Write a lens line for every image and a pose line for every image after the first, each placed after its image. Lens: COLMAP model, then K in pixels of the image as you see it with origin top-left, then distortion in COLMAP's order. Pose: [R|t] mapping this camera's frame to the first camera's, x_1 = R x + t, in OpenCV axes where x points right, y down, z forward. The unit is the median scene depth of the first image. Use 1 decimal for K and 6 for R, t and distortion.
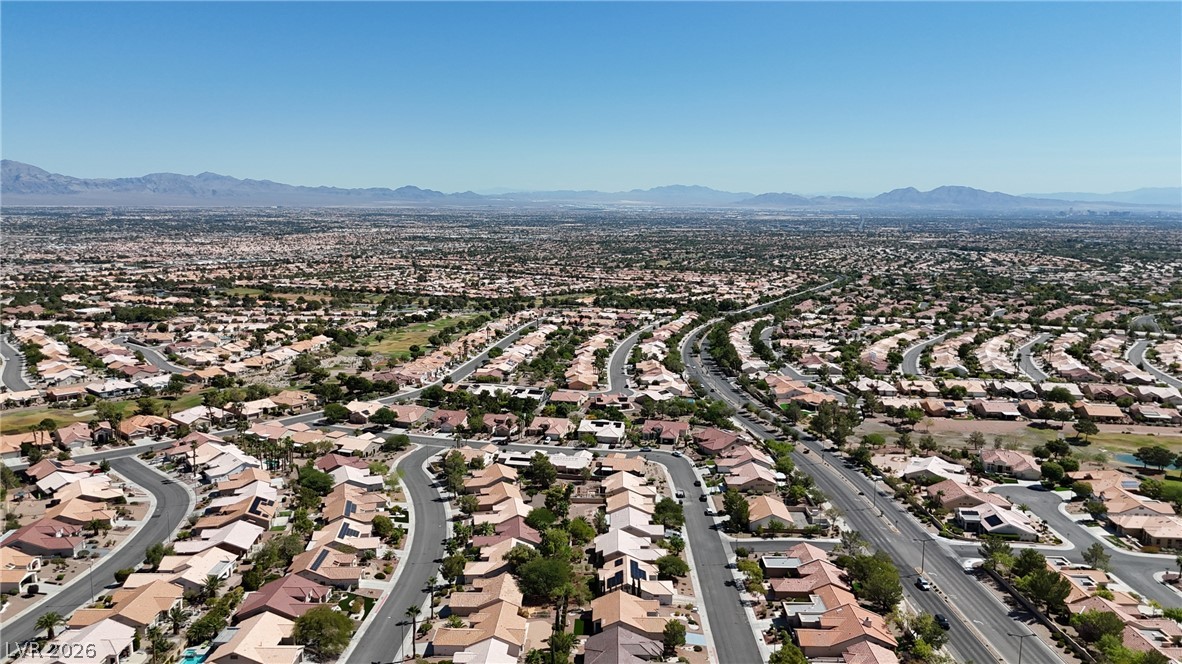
lens RADIAL K [[882.8, 0, 592.4], [0, 882.8, 330.0], [0, 0, 1]] dist [0.062720, -0.025770]
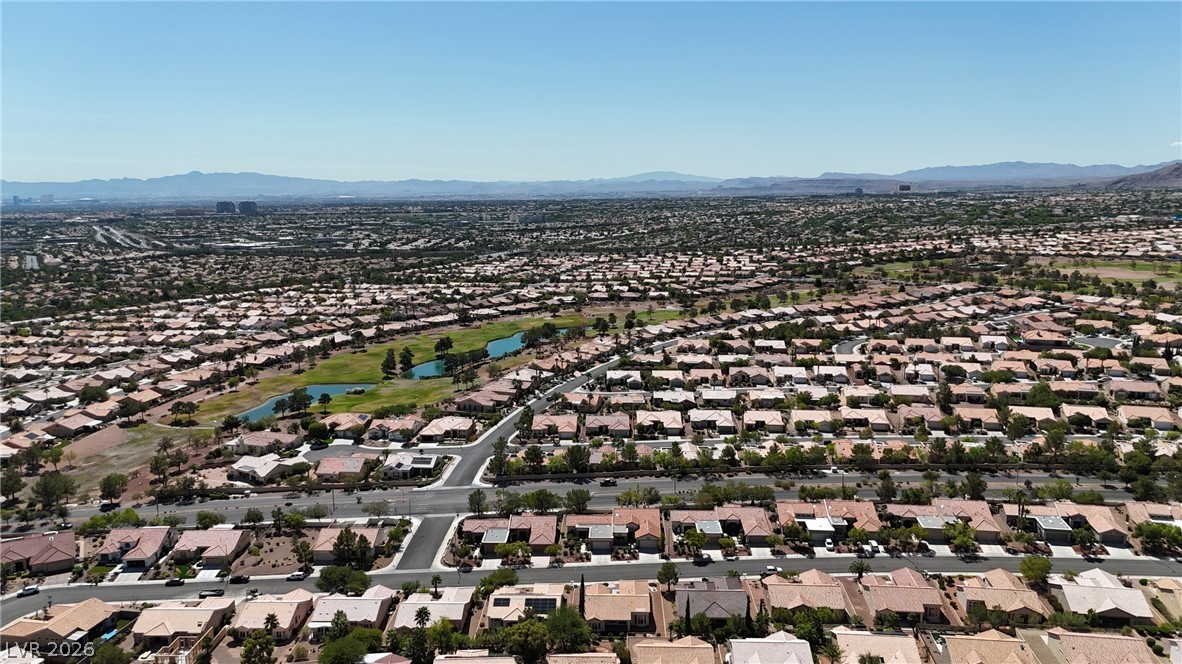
lens RADIAL K [[882.8, 0, 592.3], [0, 882.8, 334.9], [0, 0, 1]] dist [0.062720, -0.025770]
pose [[0.004324, -0.178681, 0.983898, -0.565677], [0.161830, 0.971062, 0.175639, -0.099371], [-0.986809, 0.158465, 0.033115, 0.590964]]
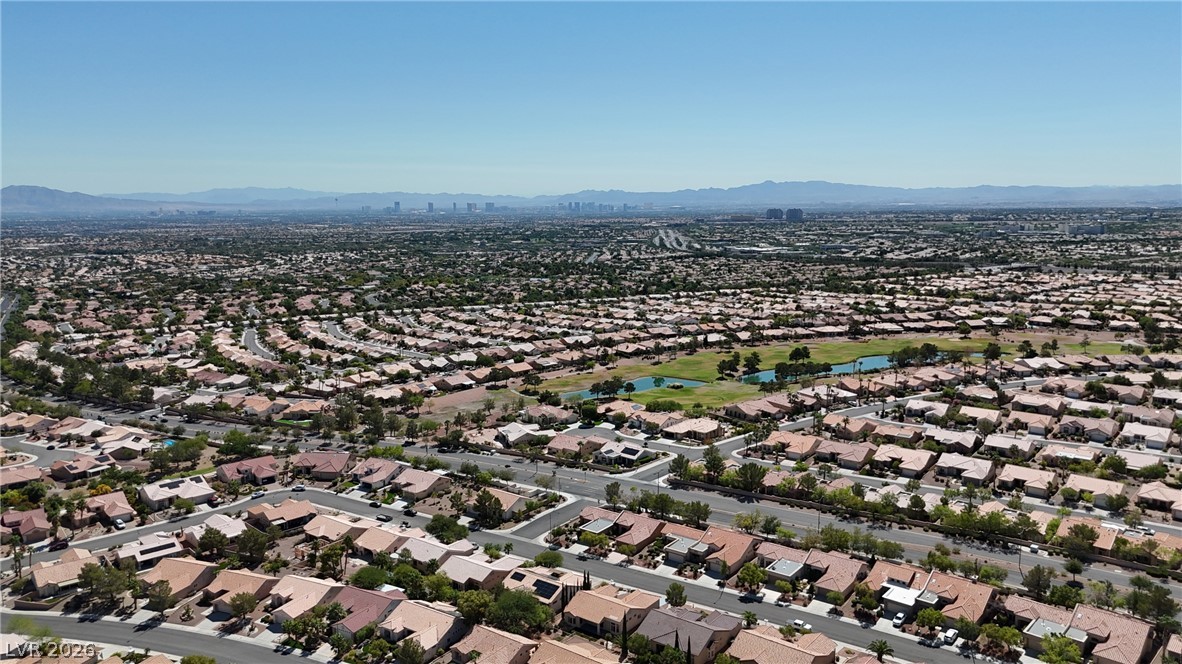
lens RADIAL K [[882.8, 0, 593.6], [0, 882.8, 330.1], [0, 0, 1]] dist [0.062720, -0.025770]
pose [[0.581224, -0.136115, 0.802279, -0.469047], [0.136527, 0.988247, 0.068757, -0.042017], [-0.802209, 0.069570, 0.592976, 0.238871]]
